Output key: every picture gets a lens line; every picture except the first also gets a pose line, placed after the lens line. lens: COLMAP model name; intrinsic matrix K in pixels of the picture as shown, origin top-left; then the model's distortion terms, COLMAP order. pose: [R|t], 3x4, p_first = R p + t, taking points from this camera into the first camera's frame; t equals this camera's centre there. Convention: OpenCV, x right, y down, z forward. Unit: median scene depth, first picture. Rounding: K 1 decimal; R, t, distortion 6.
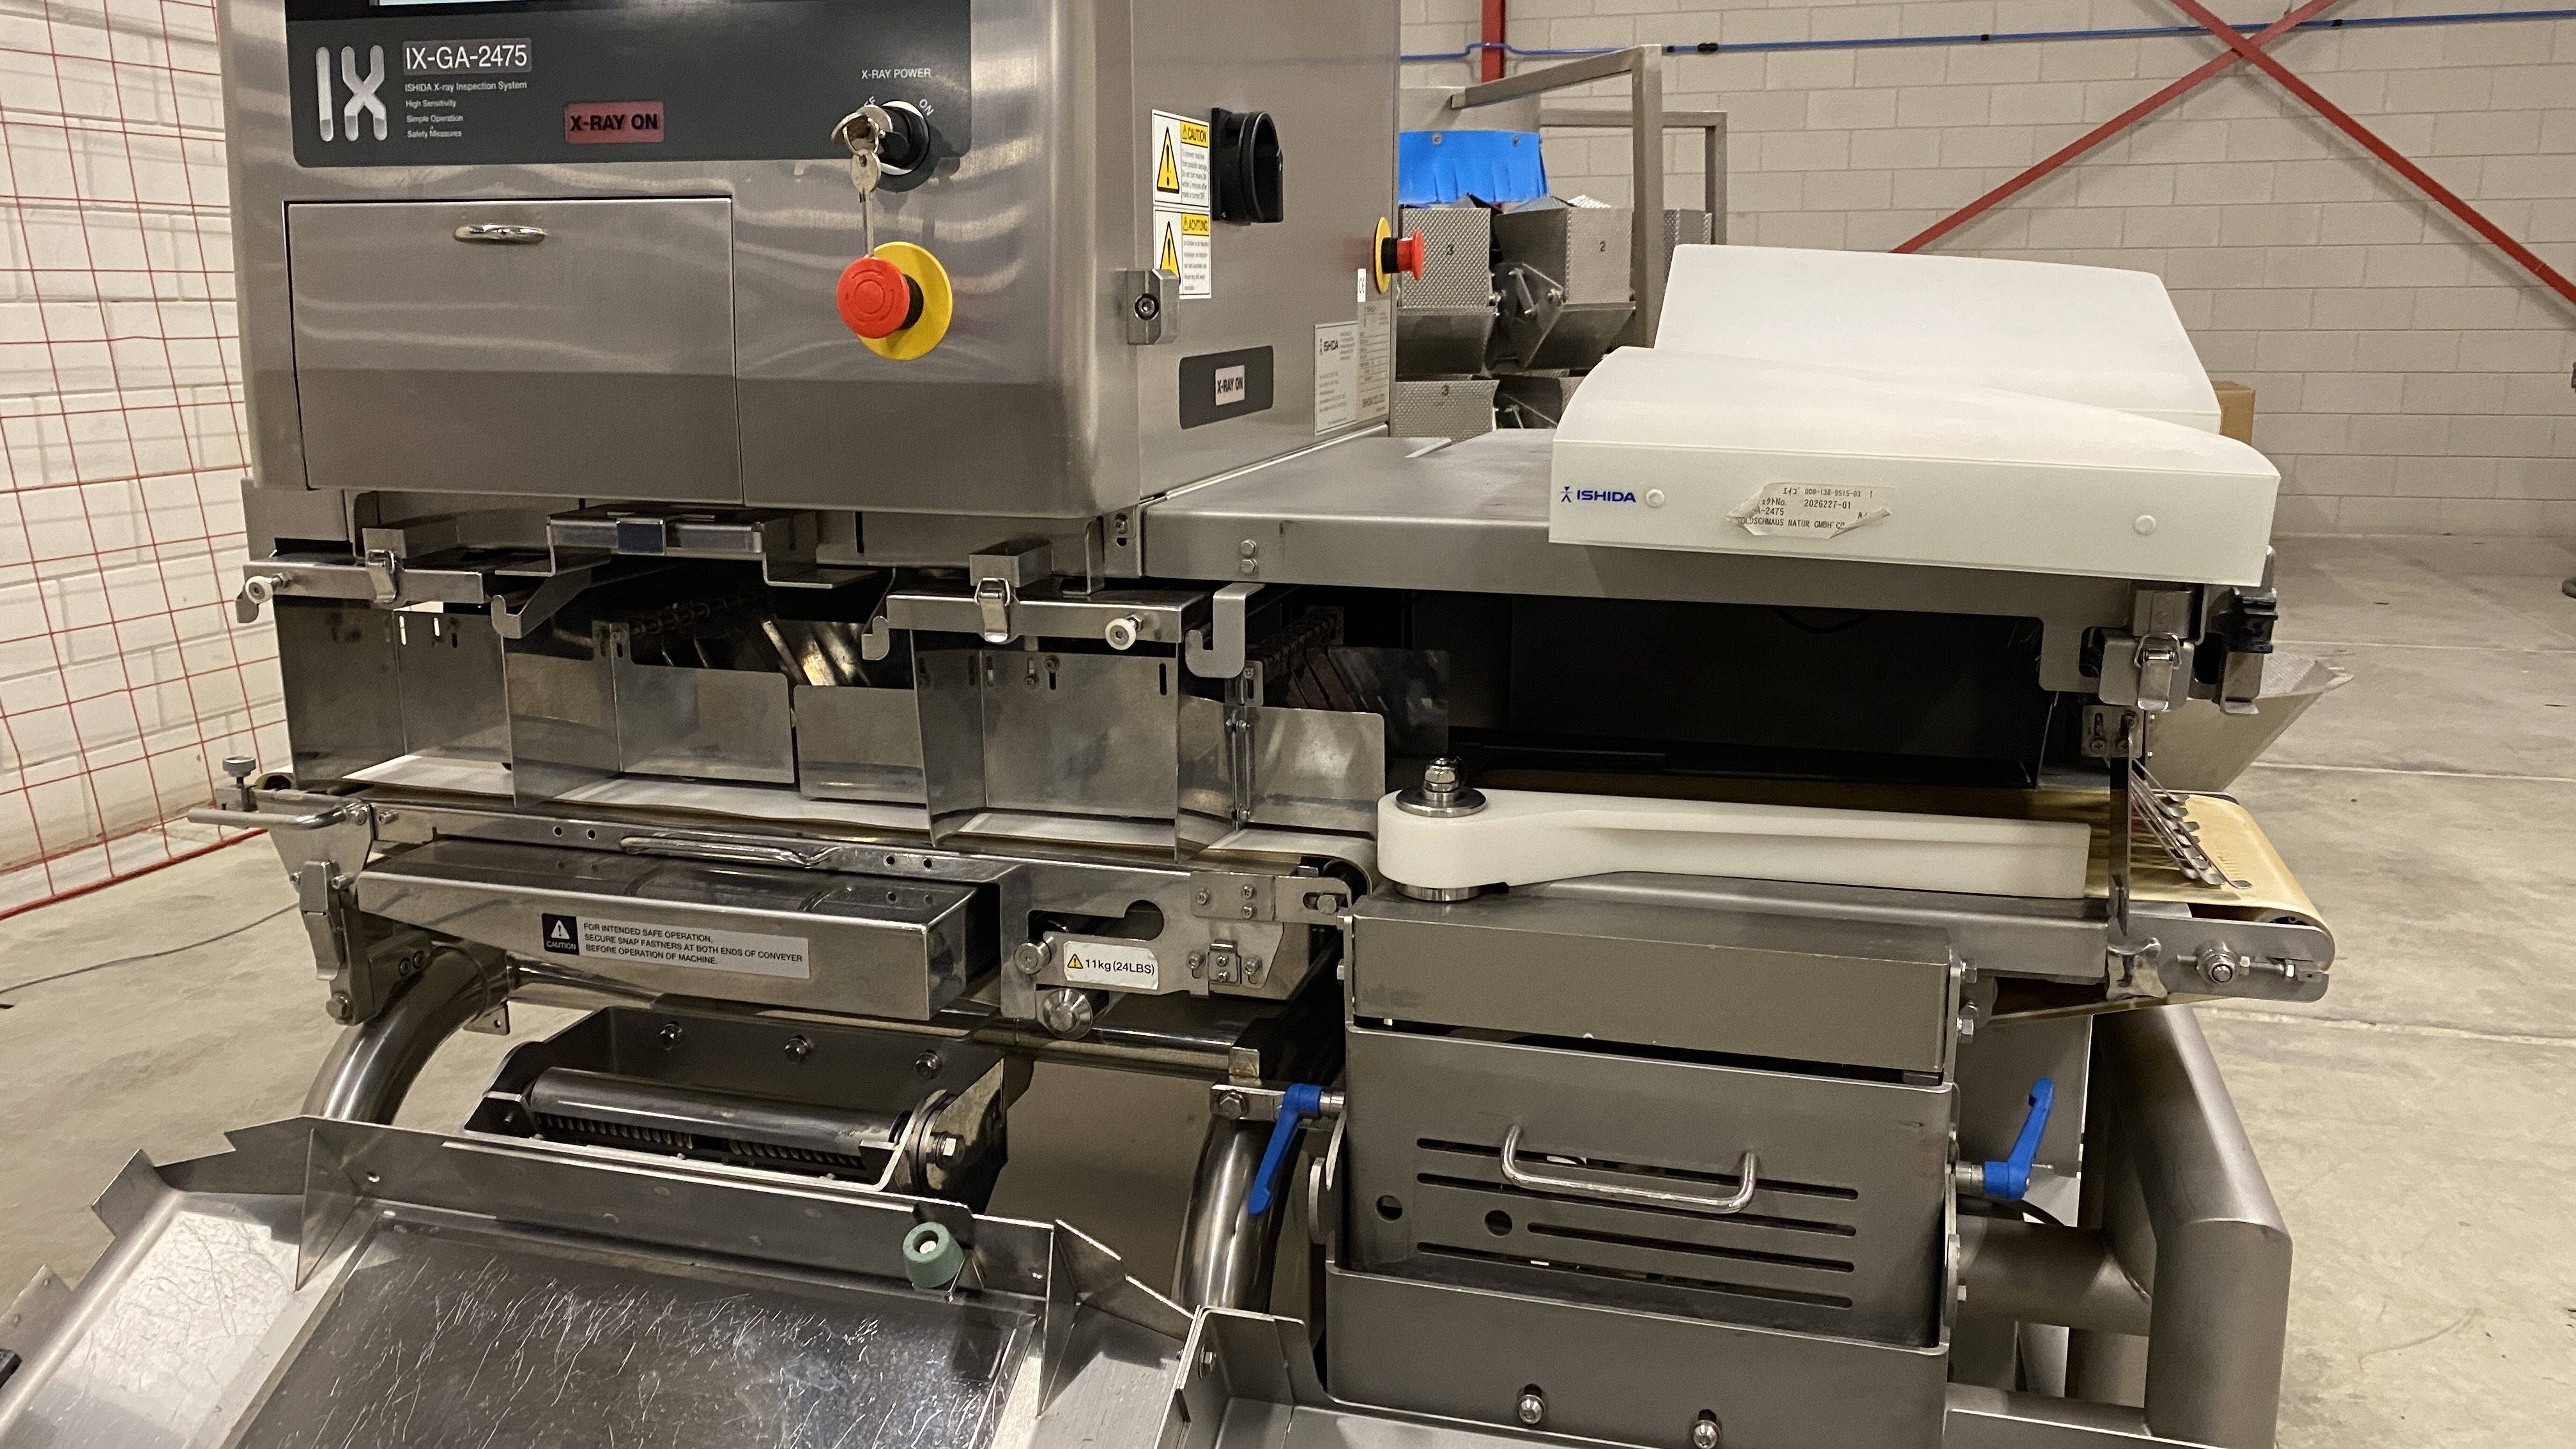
lens RADIAL K [[1979.1, 0, 1285.4], [0, 1979.1, 720.1], [0, 0, 1]] dist [0.027234, -0.011492]
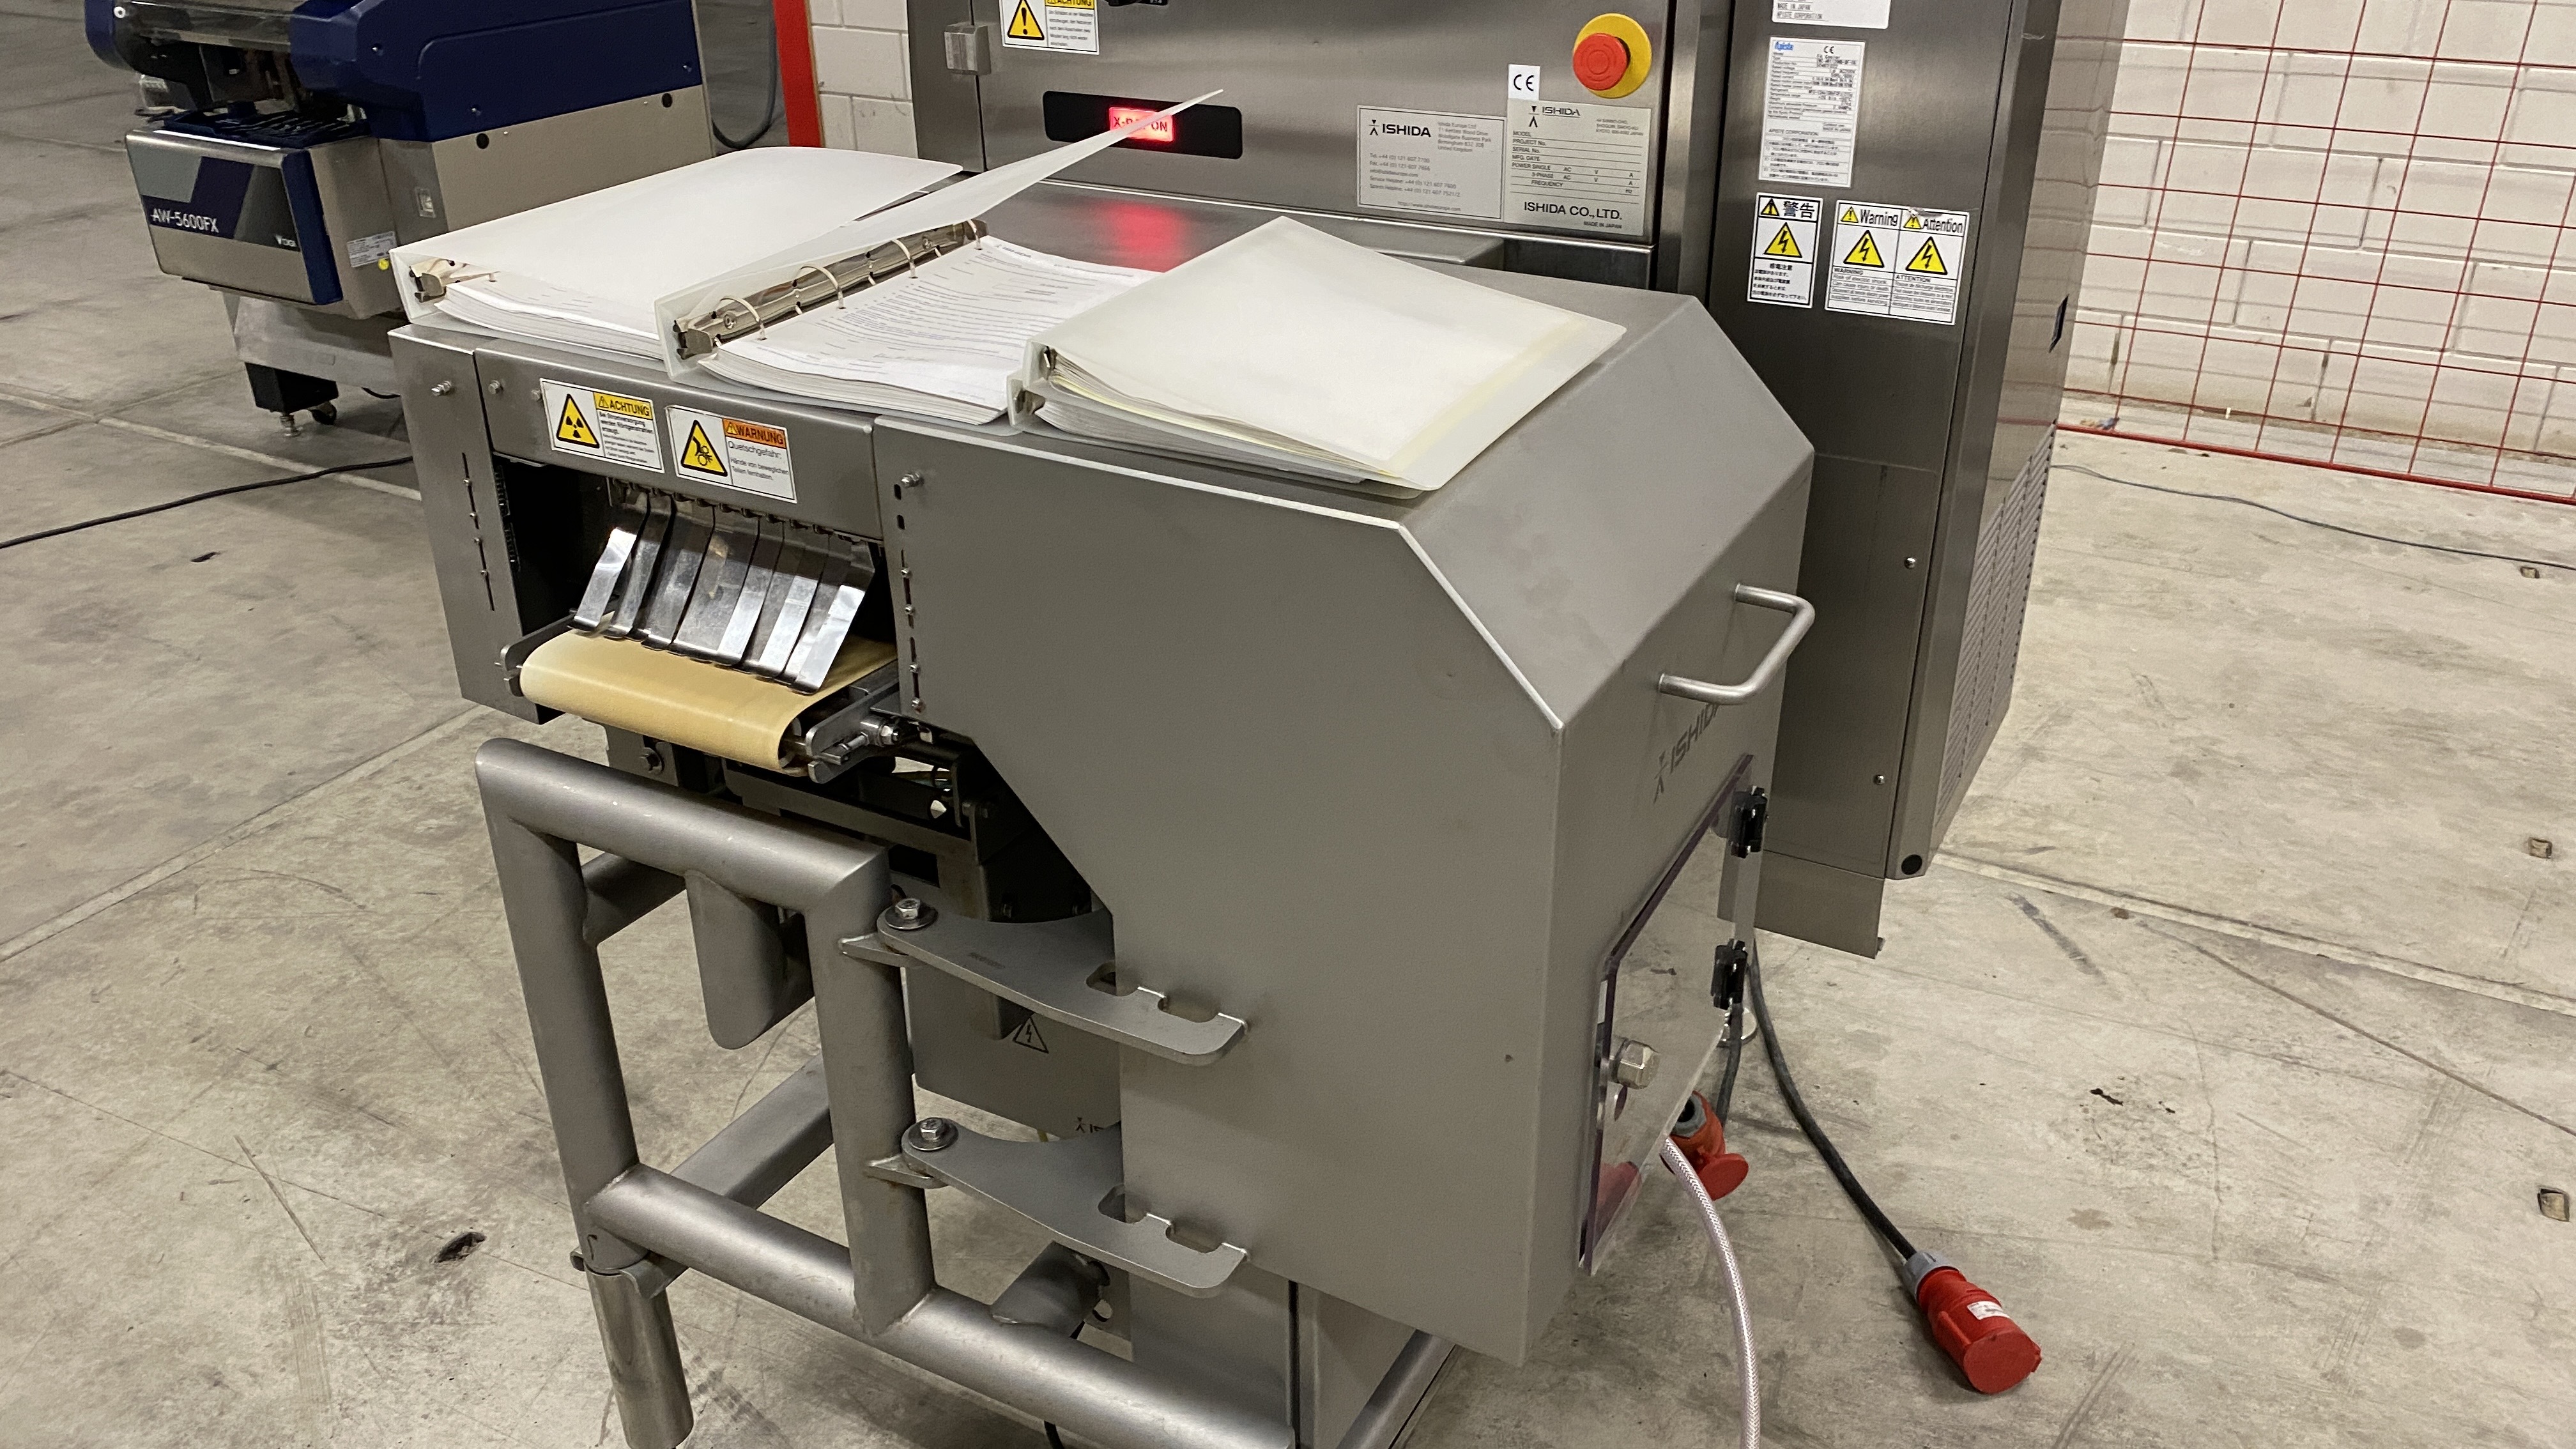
lens RADIAL K [[1979.1, 0, 1322.9], [0, 1979.1, 667.1], [0, 0, 1]] dist [0.027234, -0.011492]
pose [[-0.216244, 0.429619, -0.876736, 0.512012], [-0.203404, 0.858456, 0.470830, -0.206499], [0.954916, 0.280146, -0.098250, 0.541741]]
